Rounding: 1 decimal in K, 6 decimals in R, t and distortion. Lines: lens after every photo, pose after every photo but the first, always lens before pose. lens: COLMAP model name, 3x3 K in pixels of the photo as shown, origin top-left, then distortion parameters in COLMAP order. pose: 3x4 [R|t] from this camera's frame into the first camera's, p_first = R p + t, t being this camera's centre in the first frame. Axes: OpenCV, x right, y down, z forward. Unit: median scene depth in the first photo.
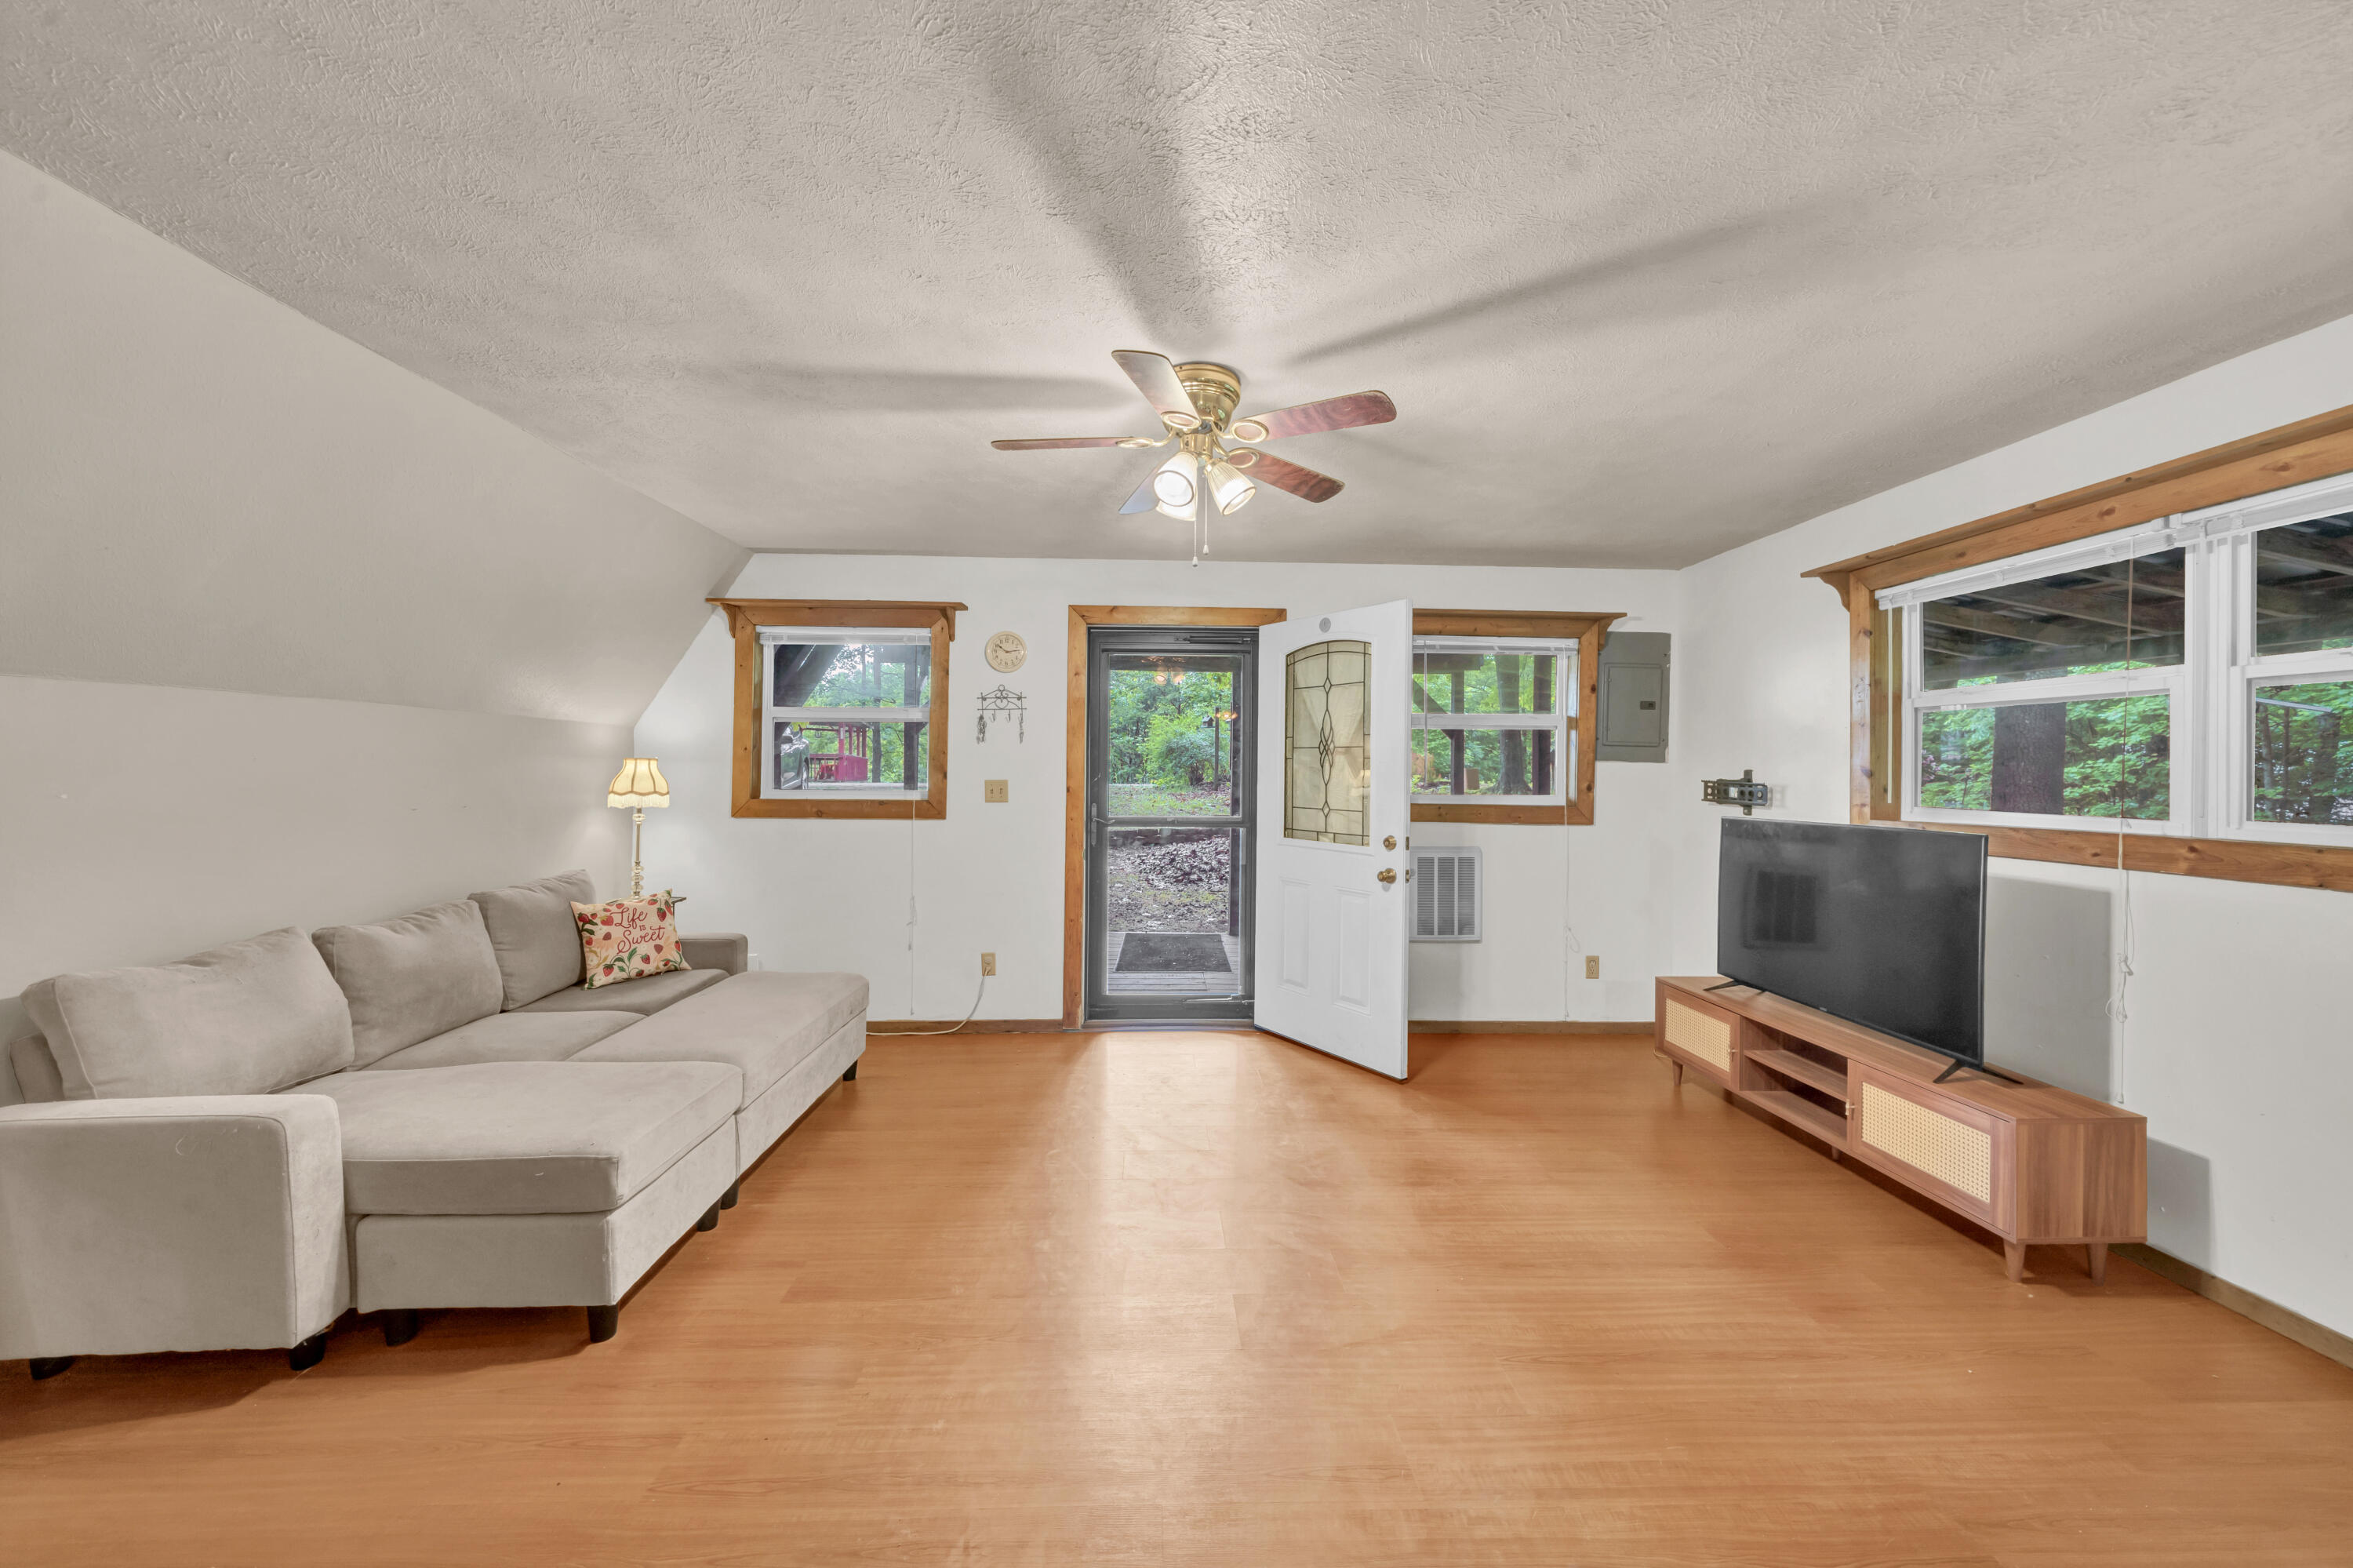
lens RADIAL K [[815.8, 0, 1172.4], [0, 815.8, 766.3], [0, 0, 1]] dist [-0.007763, -0.000232]
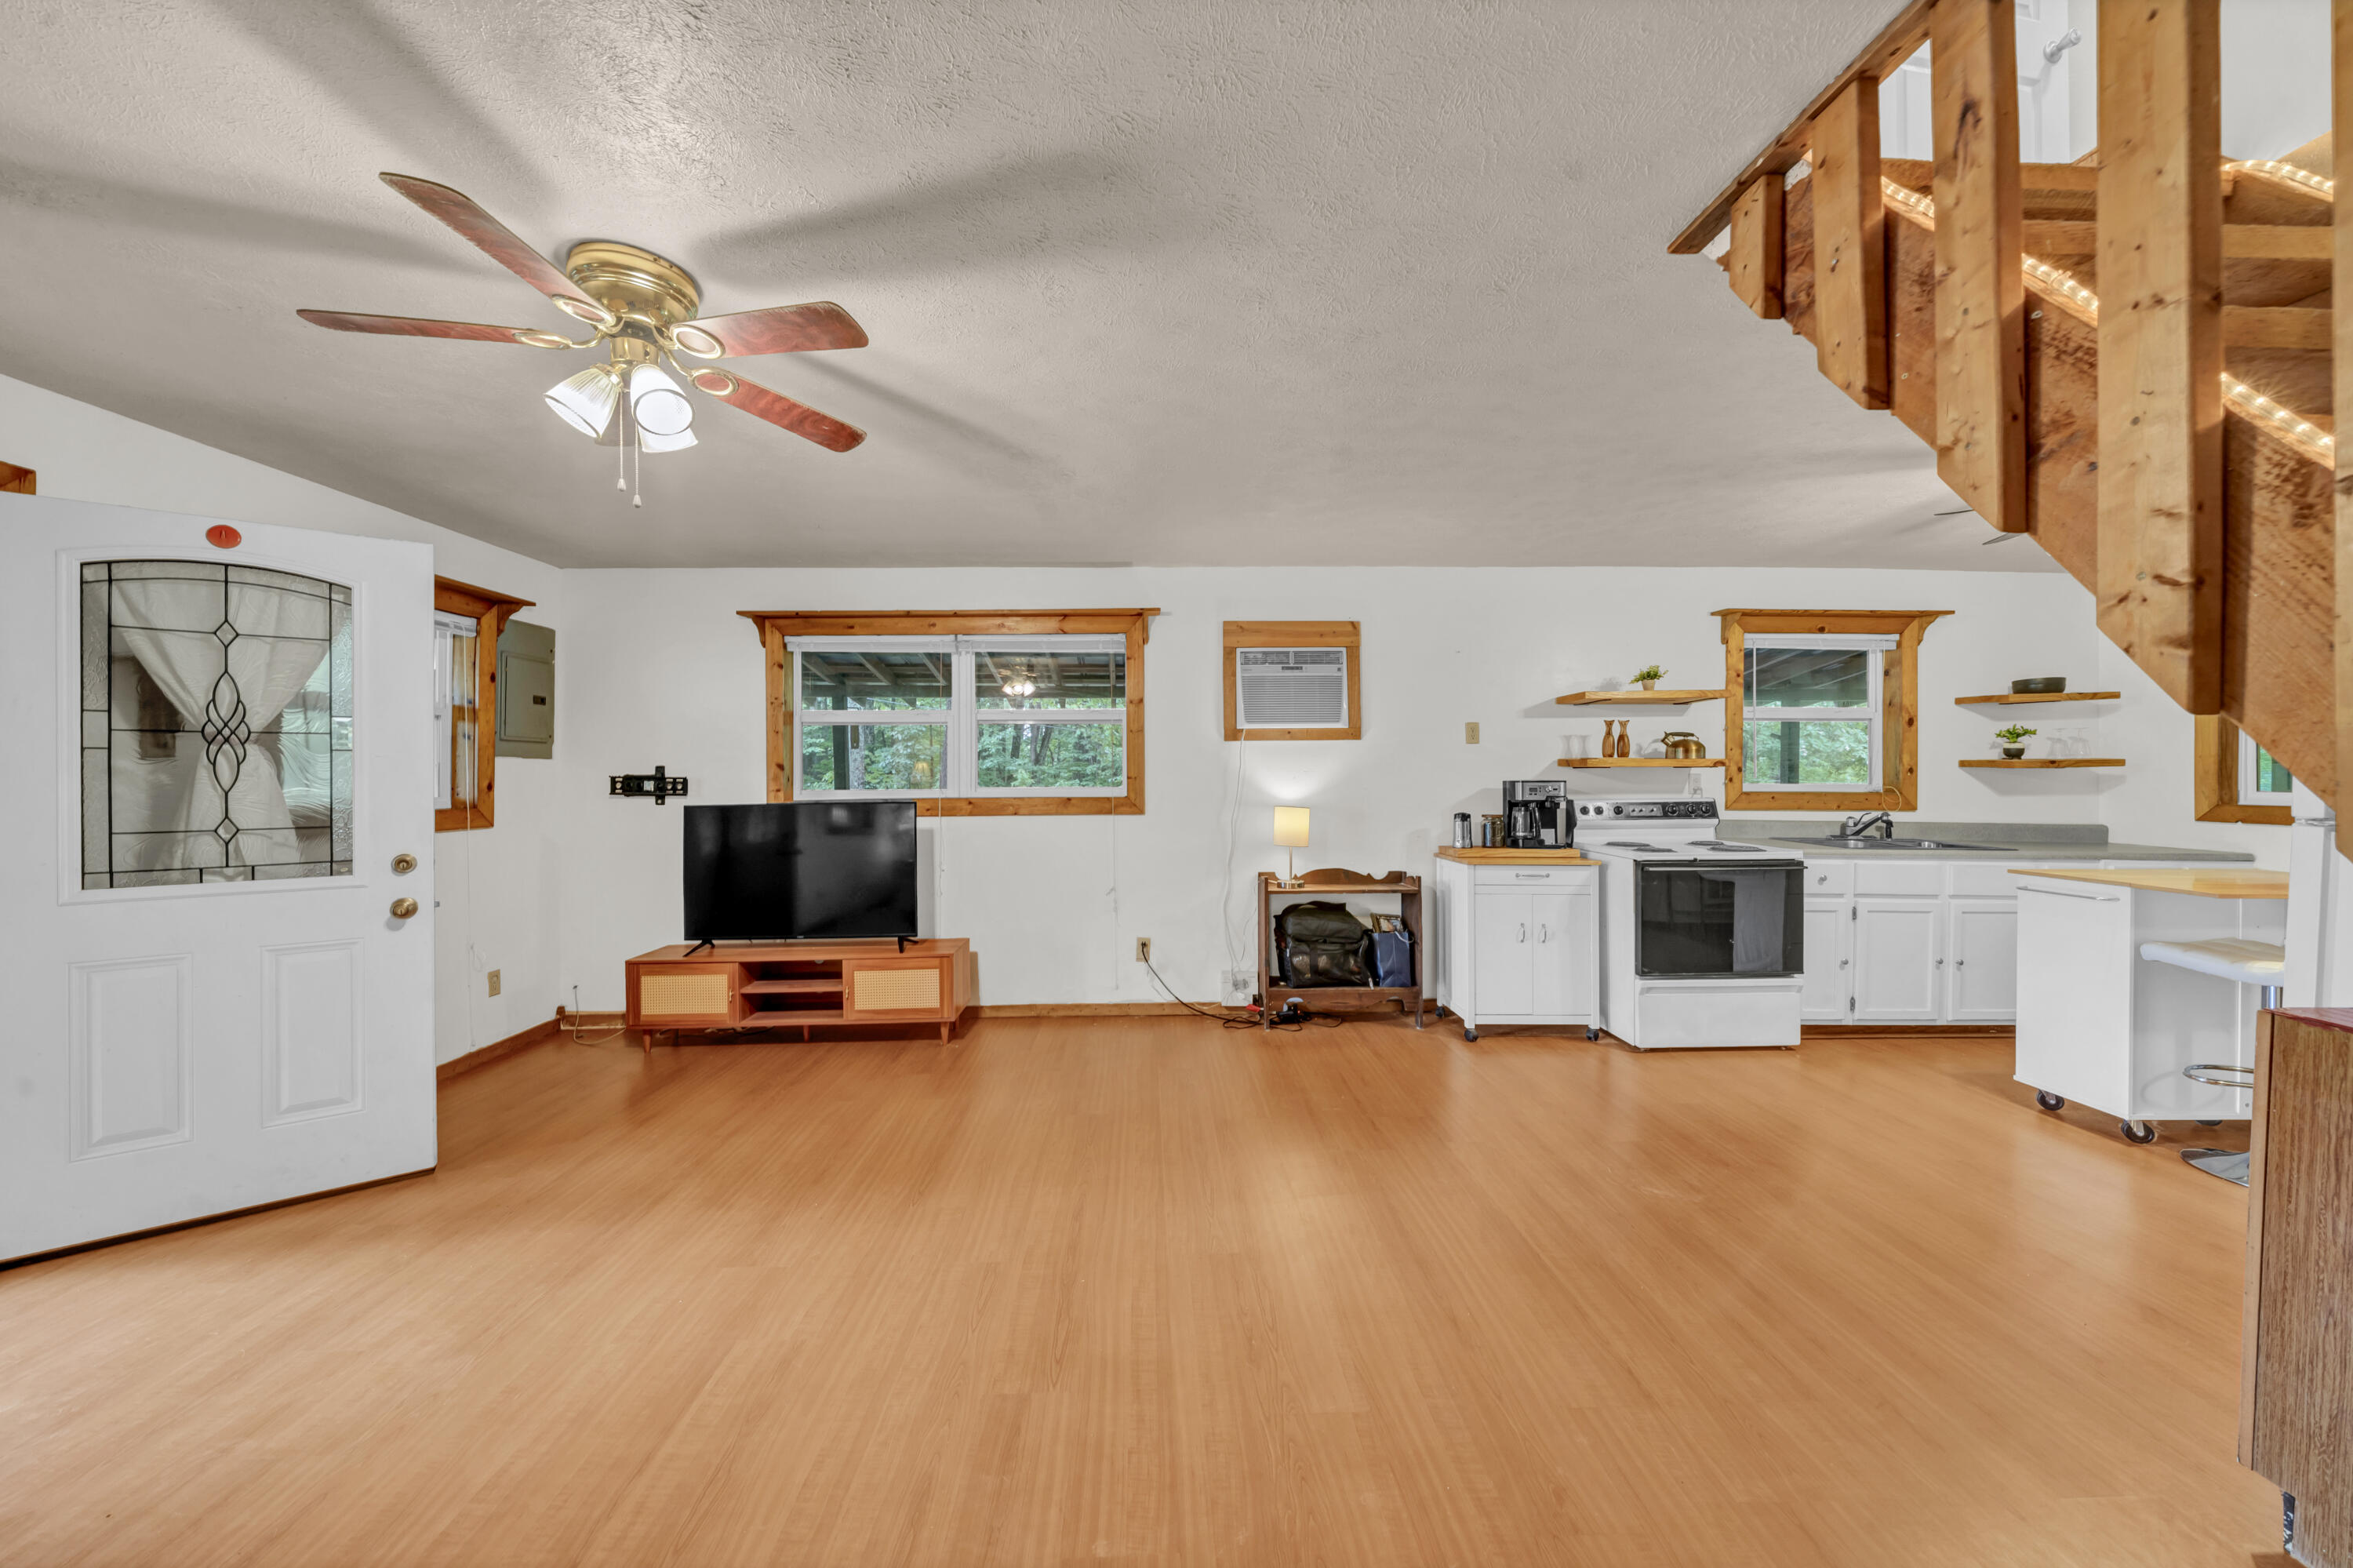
lens RADIAL K [[815.8, 0, 1165.5], [0, 815.8, 782.1], [0, 0, 1]] dist [-0.007763, -0.000232]
pose [[0.006226, -0.022957, 0.999717, -0.433471], [0.002989, 0.999732, 0.022939, 0.003115], [-0.999976, 0.002845, 0.006293, 0.274299]]
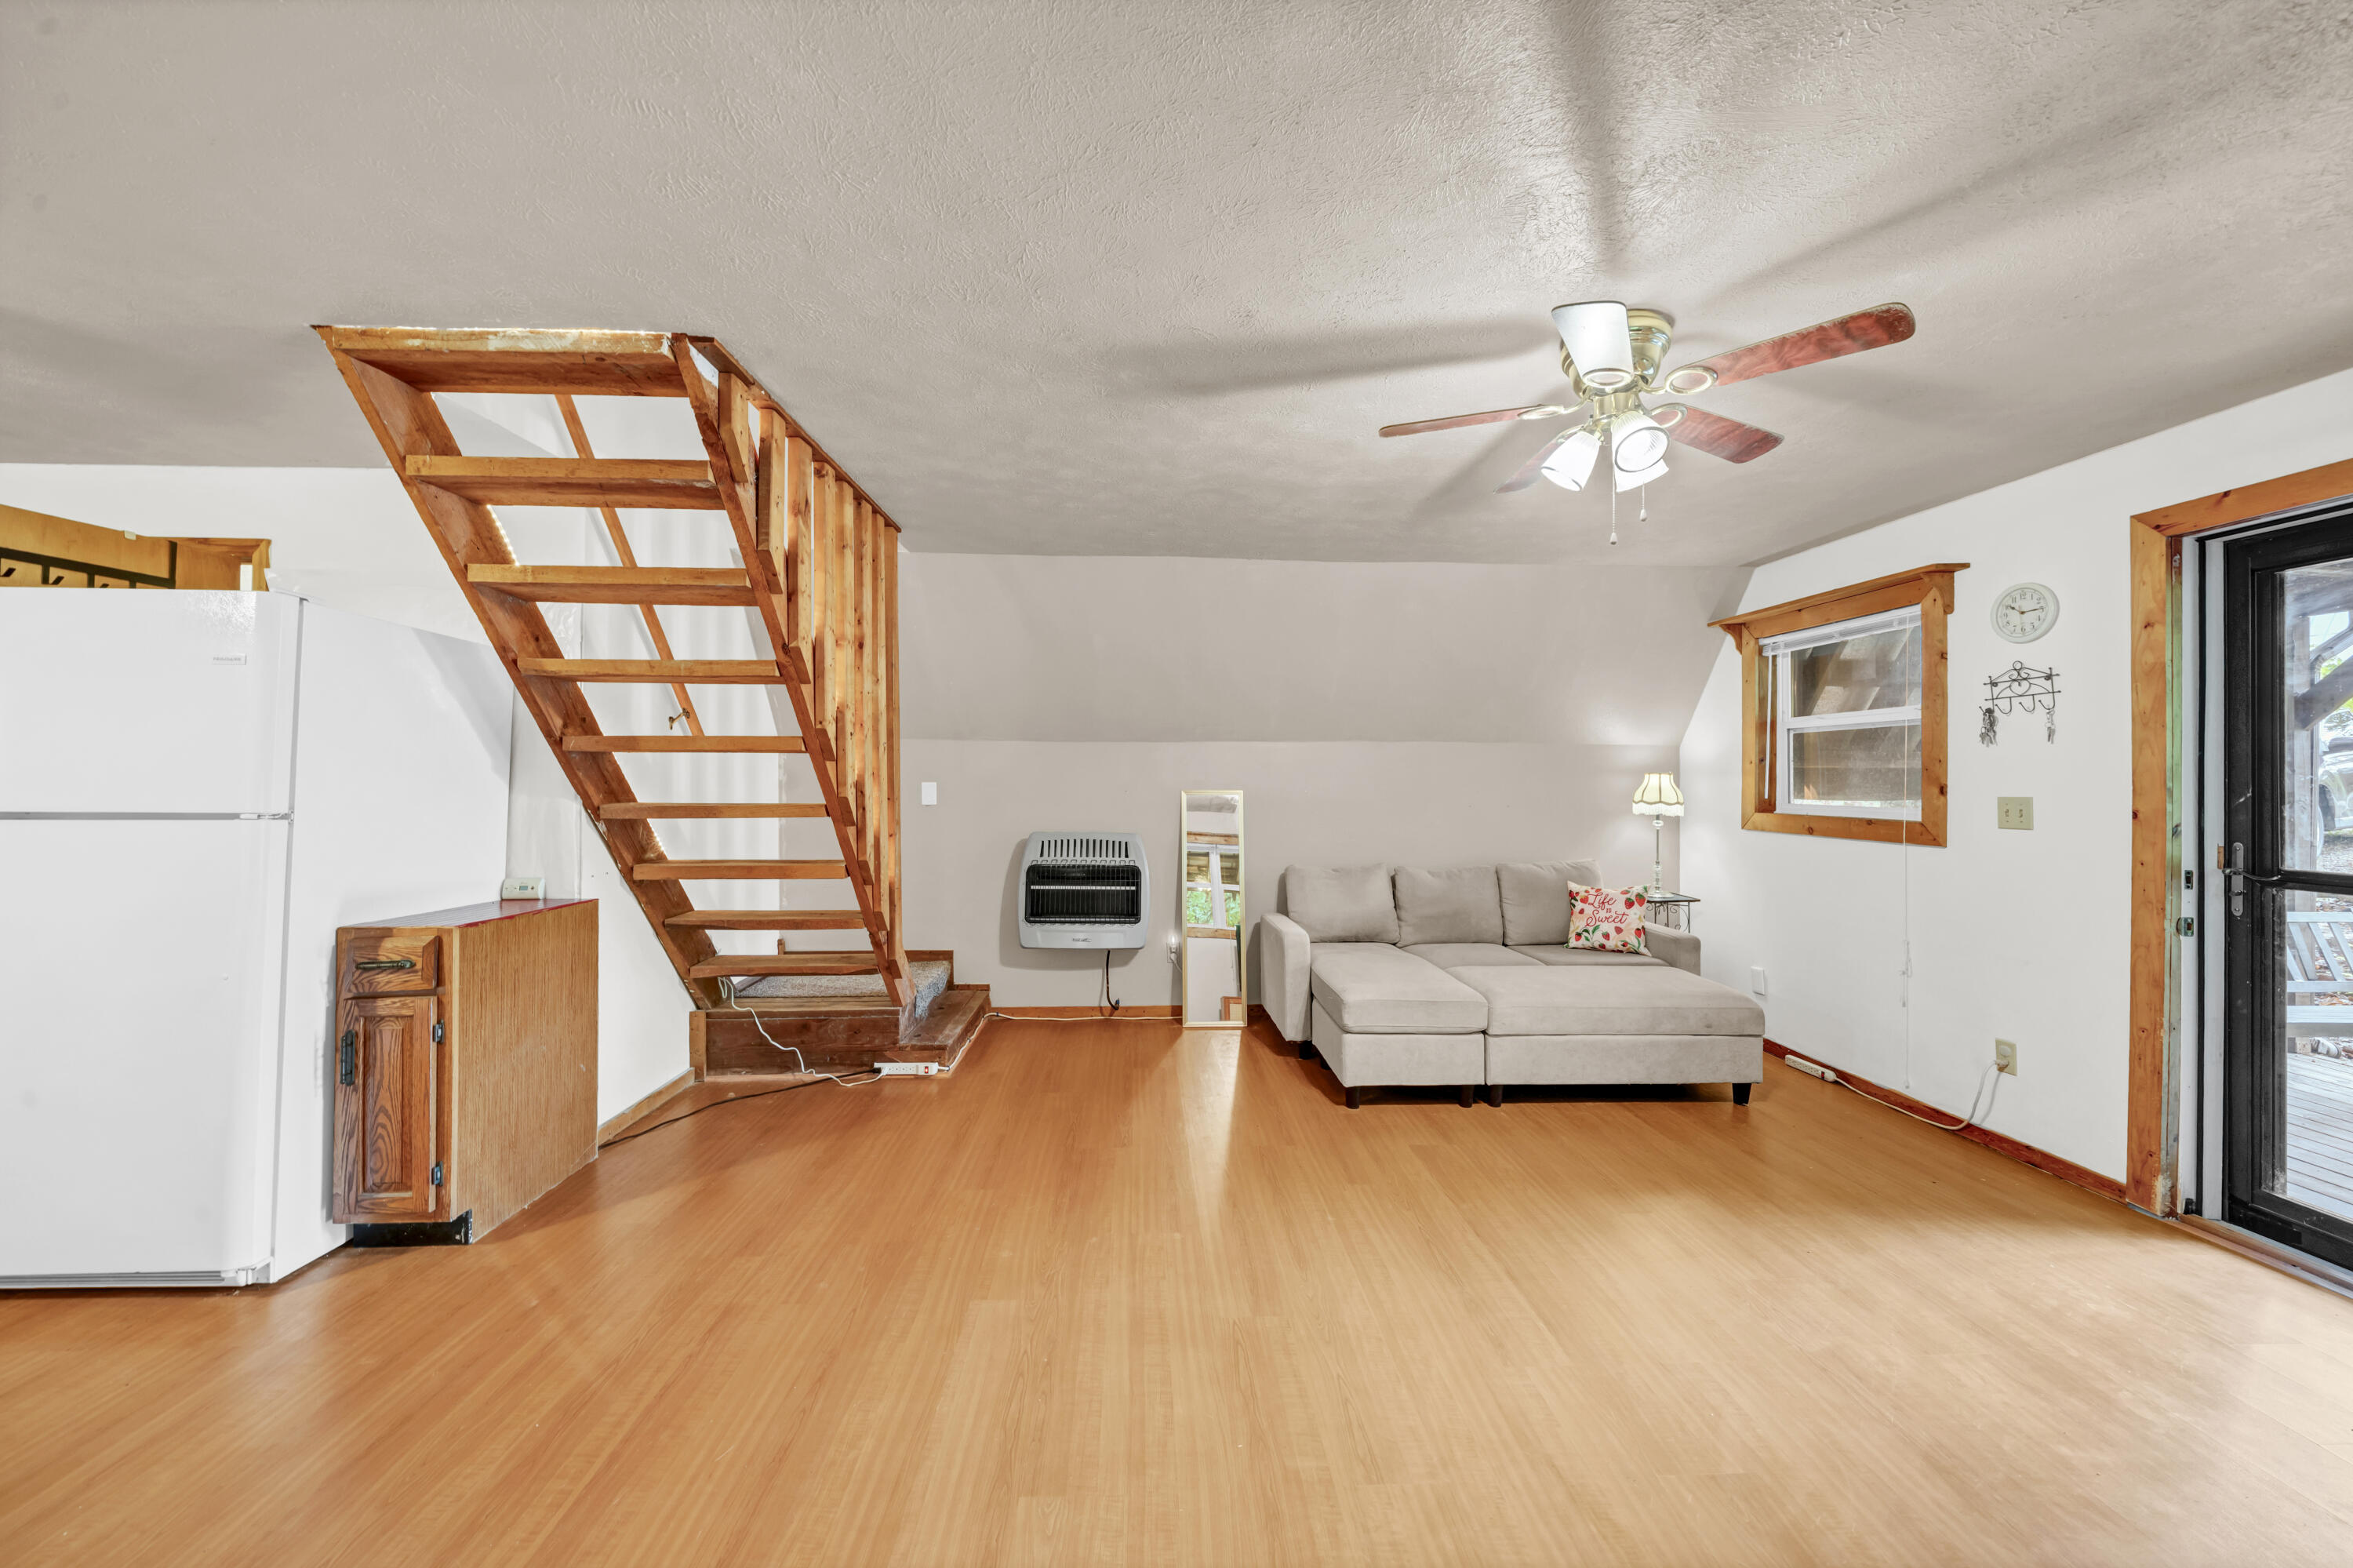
lens RADIAL K [[815.8, 0, 1180.2], [0, 815.8, 769.1], [0, 0, 1]] dist [-0.007763, -0.000232]
pose [[0.016983, -0.019328, -0.999669, 0.511219], [-0.004346, 0.999802, -0.019404, 0.010339], [0.999846, 0.004674, 0.016896, 0.294709]]
